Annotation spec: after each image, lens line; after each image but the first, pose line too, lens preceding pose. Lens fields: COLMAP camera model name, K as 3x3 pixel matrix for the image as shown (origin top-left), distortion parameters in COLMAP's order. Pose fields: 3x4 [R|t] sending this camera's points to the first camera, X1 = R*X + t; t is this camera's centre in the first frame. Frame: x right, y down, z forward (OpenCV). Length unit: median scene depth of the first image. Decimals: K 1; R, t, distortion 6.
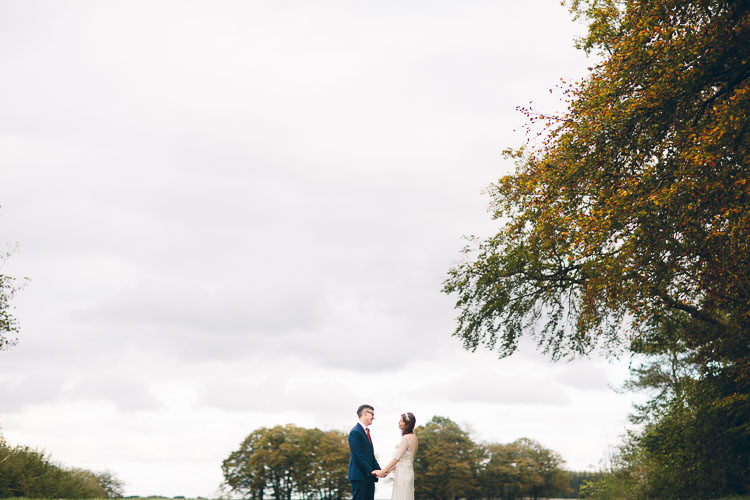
lens RADIAL K [[1856.1, 0, 375.0], [0, 1856.1, 250.0], [0, 0, 1]] dist [-0.022682, -0.492448]
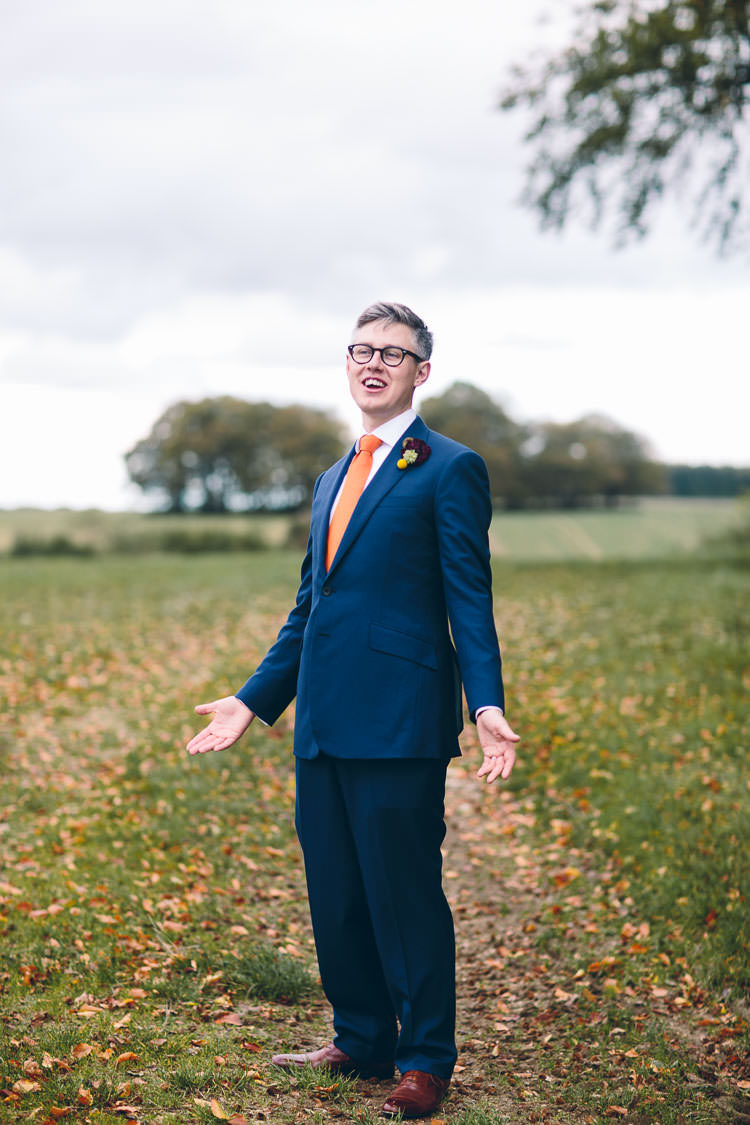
lens RADIAL K [[2786.3, 0, 375.0], [0, 2786.3, 562.5], [0, 0, 1]] dist [-0.084457, 0.024281]
pose [[0.999934, -0.010960, 0.003343, 0.003128], [0.010313, 0.987945, 0.154464, 0.025772], [-0.004996, -0.154420, 0.987993, 0.282083]]
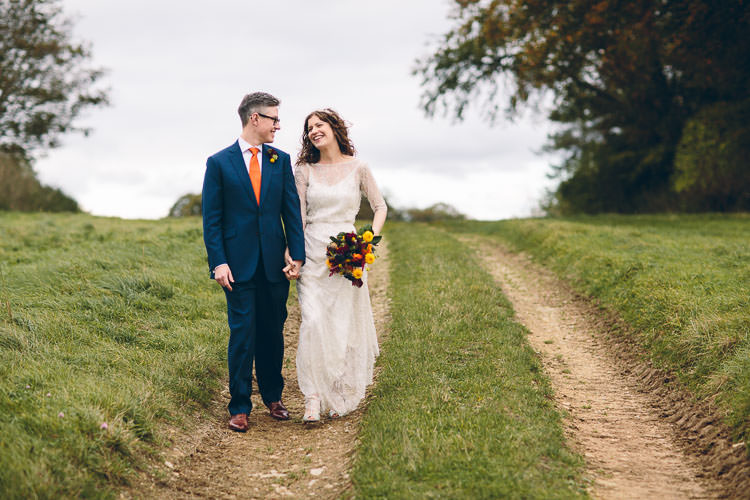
lens RADIAL K [[1856.1, 0, 375.0], [0, 1856.1, 250.0], [0, 0, 1]] dist [-0.022682, -0.492448]
pose [[0.998881, -0.003105, 0.047193, -0.048694], [-0.002790, 0.992235, 0.124345, -0.017644], [-0.047213, -0.124338, 0.991116, -0.310750]]
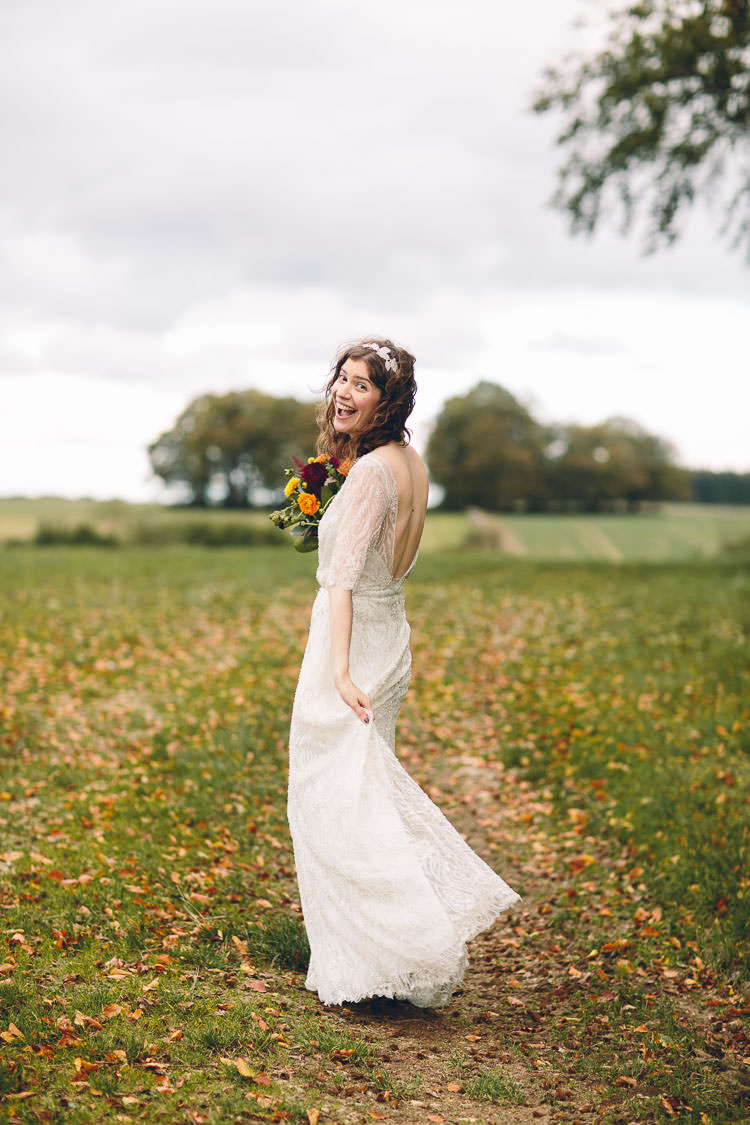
lens RADIAL K [[2784.2, 0, 375.0], [0, 2784.2, 562.5], [0, 0, 1]] dist [-0.022682, -0.492448]
pose [[0.999876, 0.015258, -0.003976, 0.002608], [-0.014458, 0.987818, 0.154940, 0.025663], [0.006291, -0.154863, 0.987916, 0.277417]]
